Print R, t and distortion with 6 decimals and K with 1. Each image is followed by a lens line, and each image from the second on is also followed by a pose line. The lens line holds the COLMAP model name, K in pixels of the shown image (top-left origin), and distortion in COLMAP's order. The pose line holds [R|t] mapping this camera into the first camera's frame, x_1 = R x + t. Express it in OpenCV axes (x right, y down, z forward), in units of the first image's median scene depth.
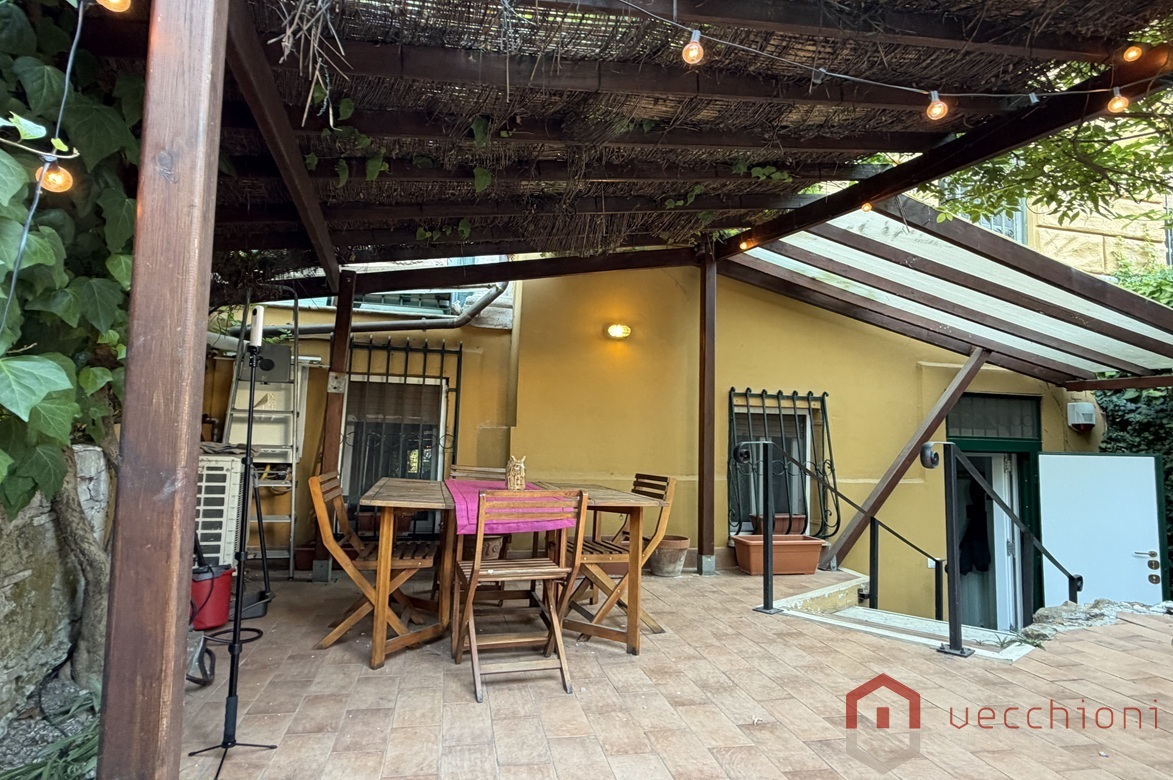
lens RADIAL K [[672.3, 0, 586.9], [0, 672.3, 375.0], [0, 0, 1]] dist [0.002076, 0.001086]
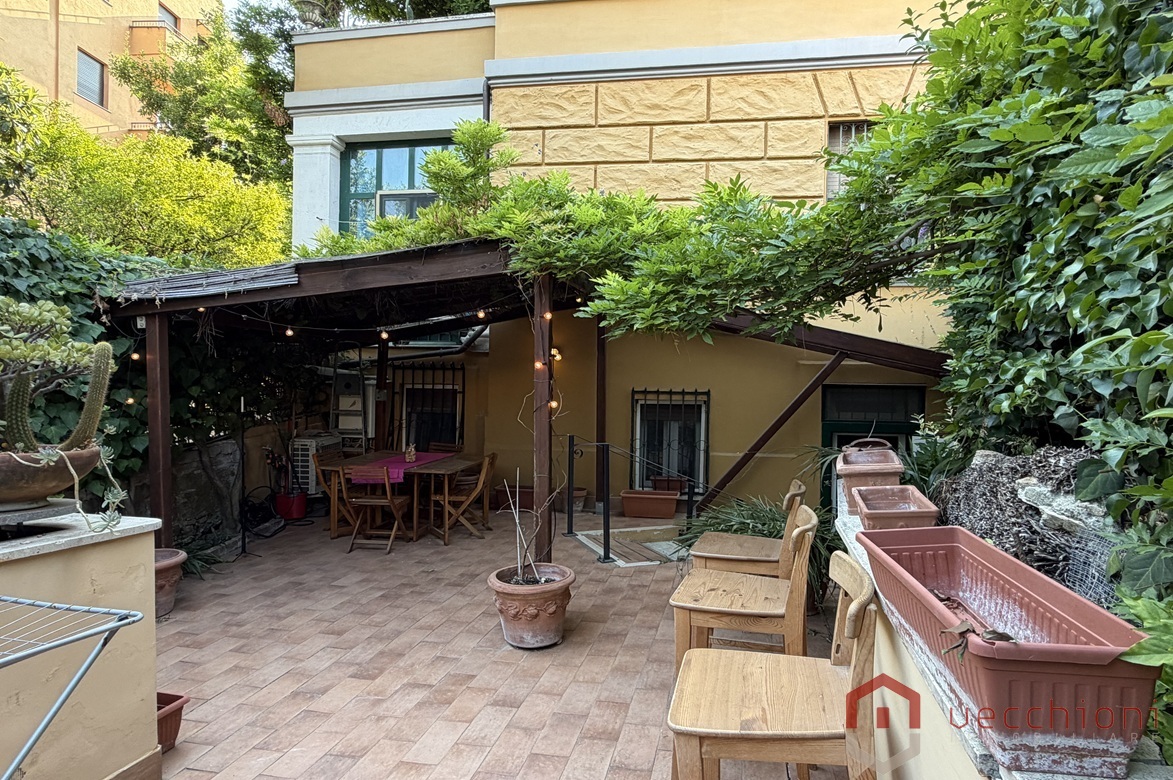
lens RADIAL K [[672.3, 0, 586.9], [0, 672.3, 375.0], [0, 0, 1]] dist [0.002076, 0.001086]
pose [[0.892230, -0.027942, -0.450716, 0.797426], [0.049921, 0.998070, 0.036948, -0.063939], [0.448813, -0.055466, 0.891903, -0.285630]]
